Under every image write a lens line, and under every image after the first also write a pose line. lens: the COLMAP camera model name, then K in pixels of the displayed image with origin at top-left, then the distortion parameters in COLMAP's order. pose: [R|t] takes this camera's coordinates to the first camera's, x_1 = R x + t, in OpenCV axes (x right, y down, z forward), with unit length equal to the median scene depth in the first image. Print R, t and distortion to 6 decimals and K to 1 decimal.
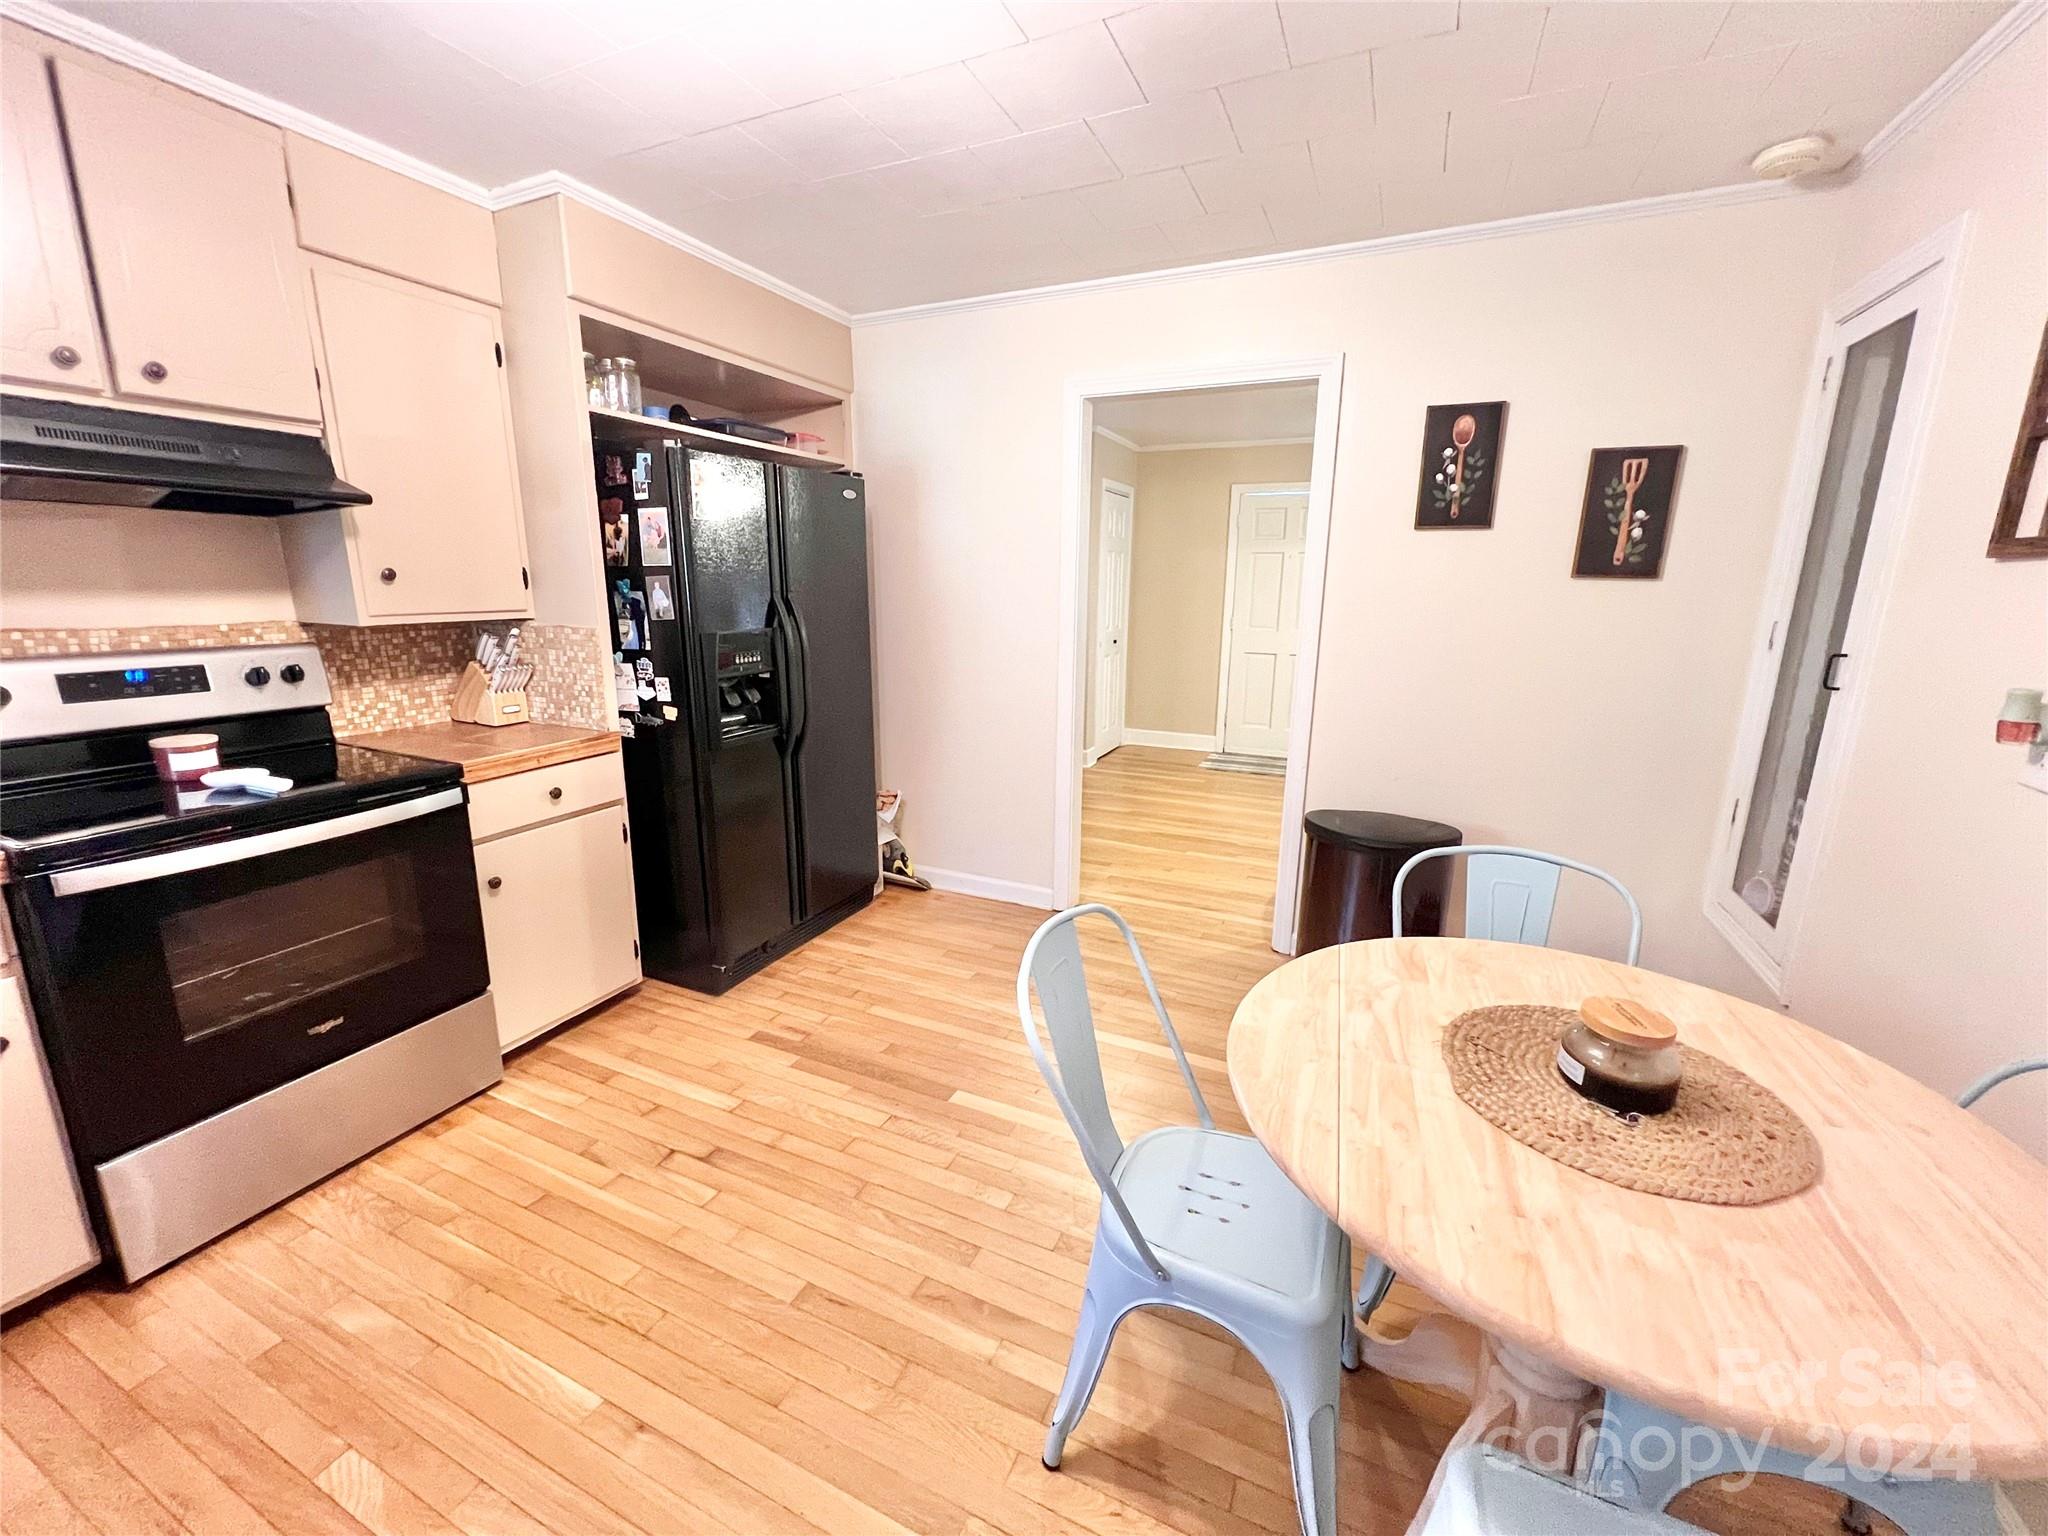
lens RADIAL K [[822.8, 0, 1018.5], [0, 822.8, 770.5], [0, 0, 1]] dist [-0.001982, 0.000487]
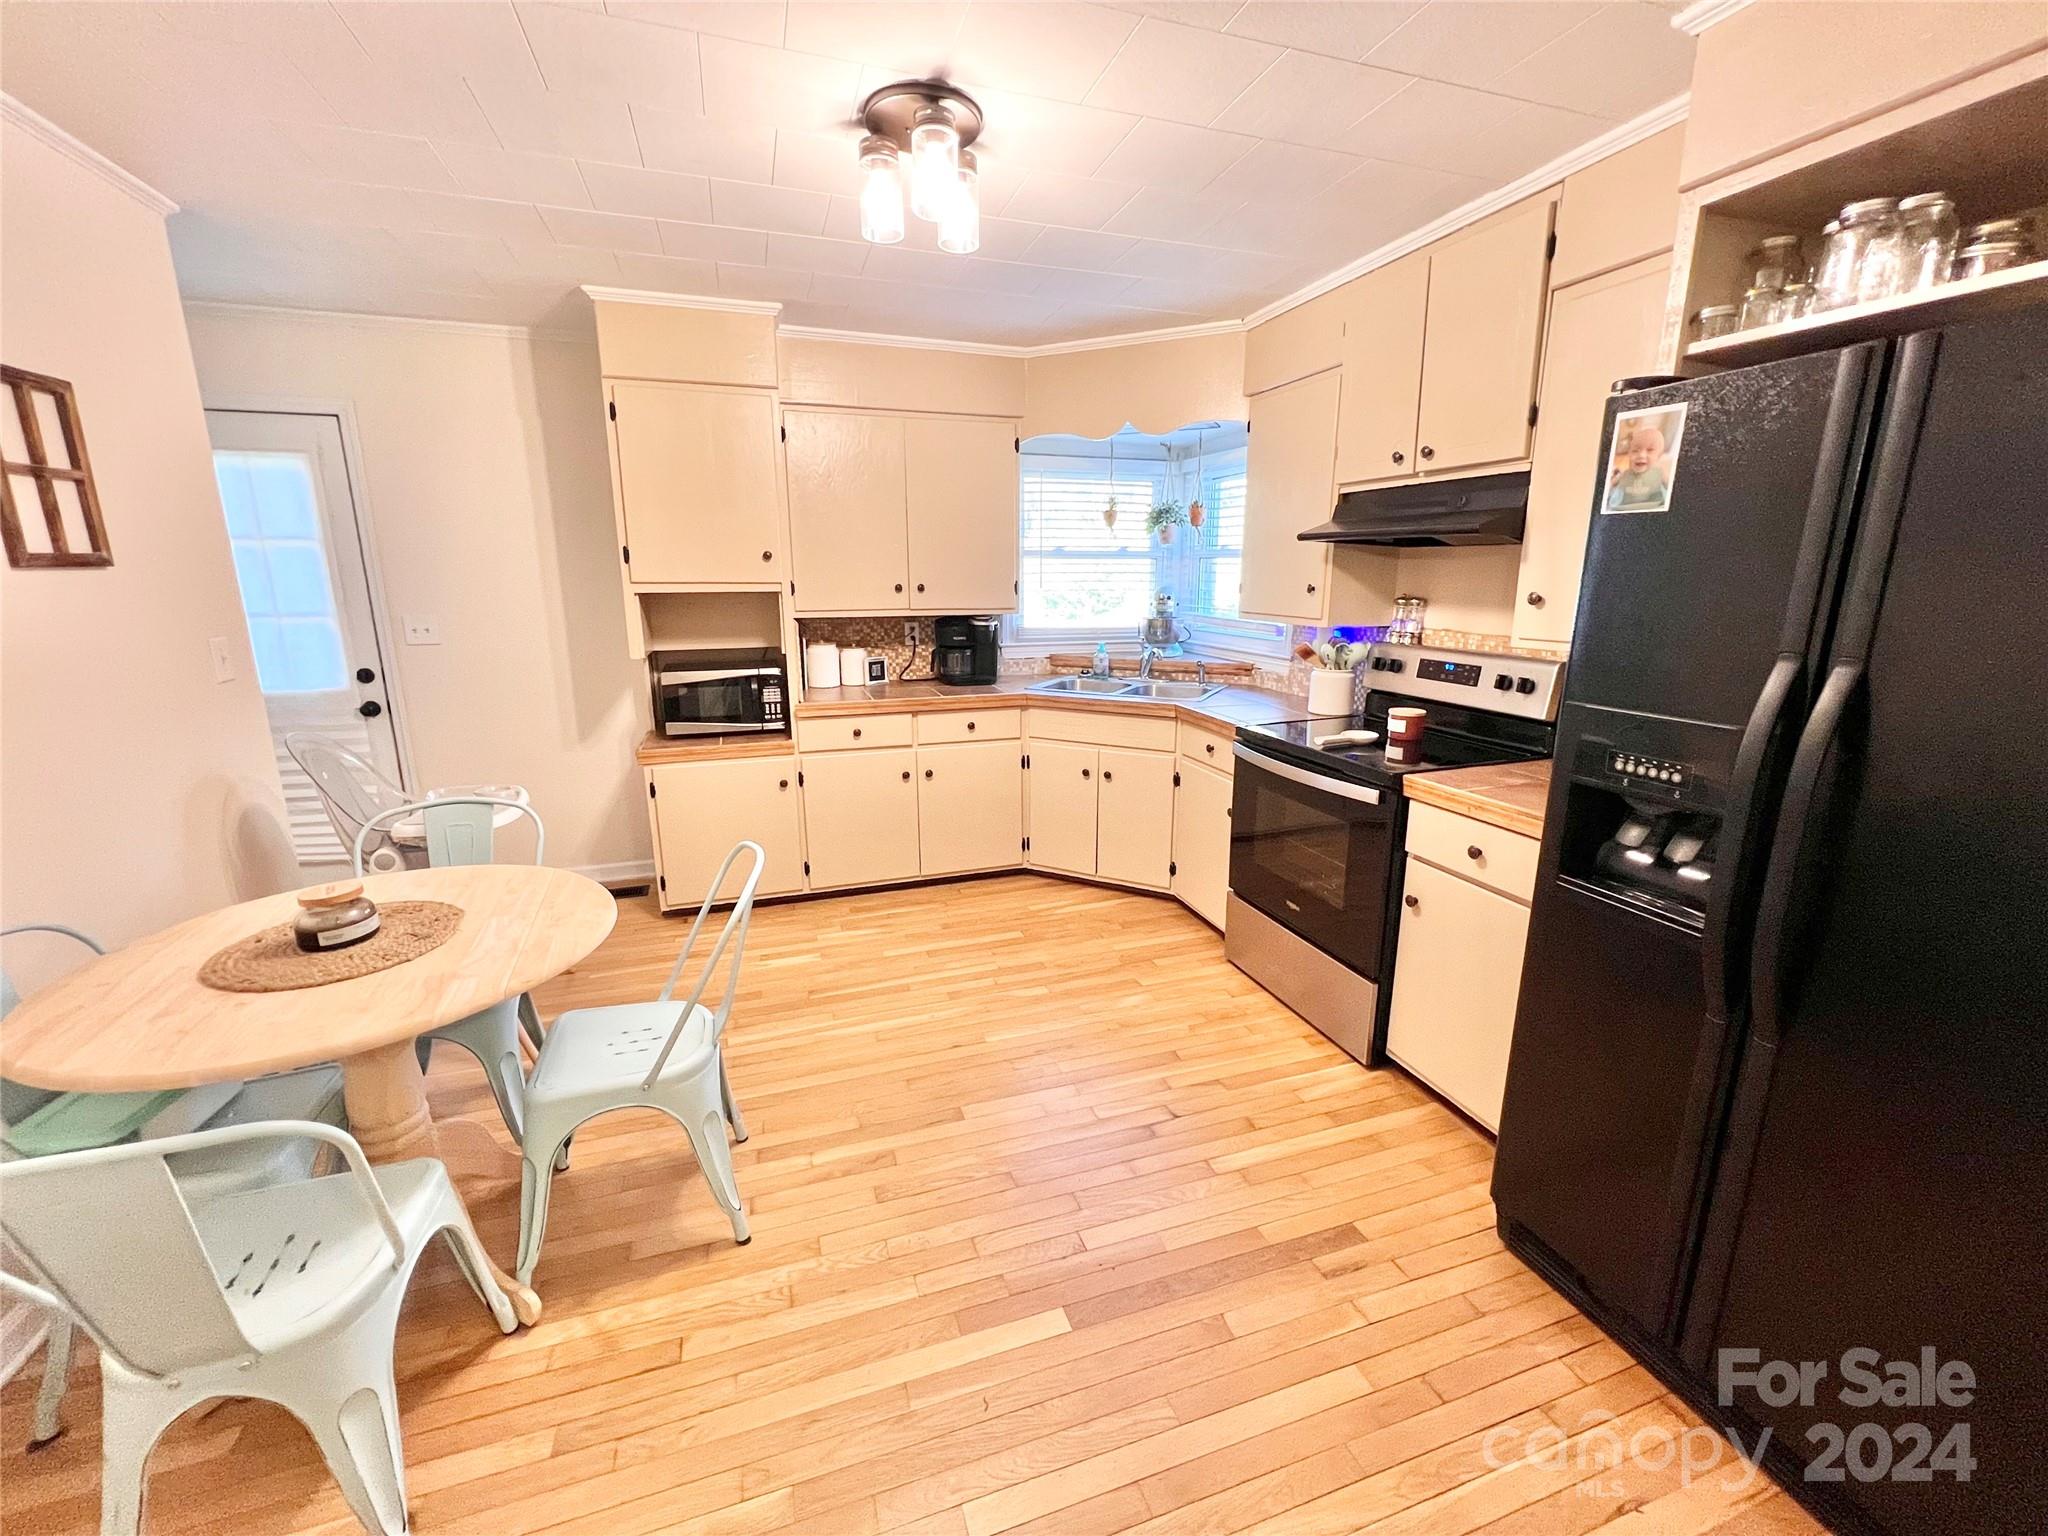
lens RADIAL K [[822.8, 0, 1028.2], [0, 822.8, 769.6], [0, 0, 1]] dist [-0.001982, 0.000487]
pose [[-0.727529, 0.153303, -0.668730, 0.389739], [-0.157870, 0.911153, 0.380628, -0.348910], [0.667667, 0.382490, -0.638688, 1.373592]]
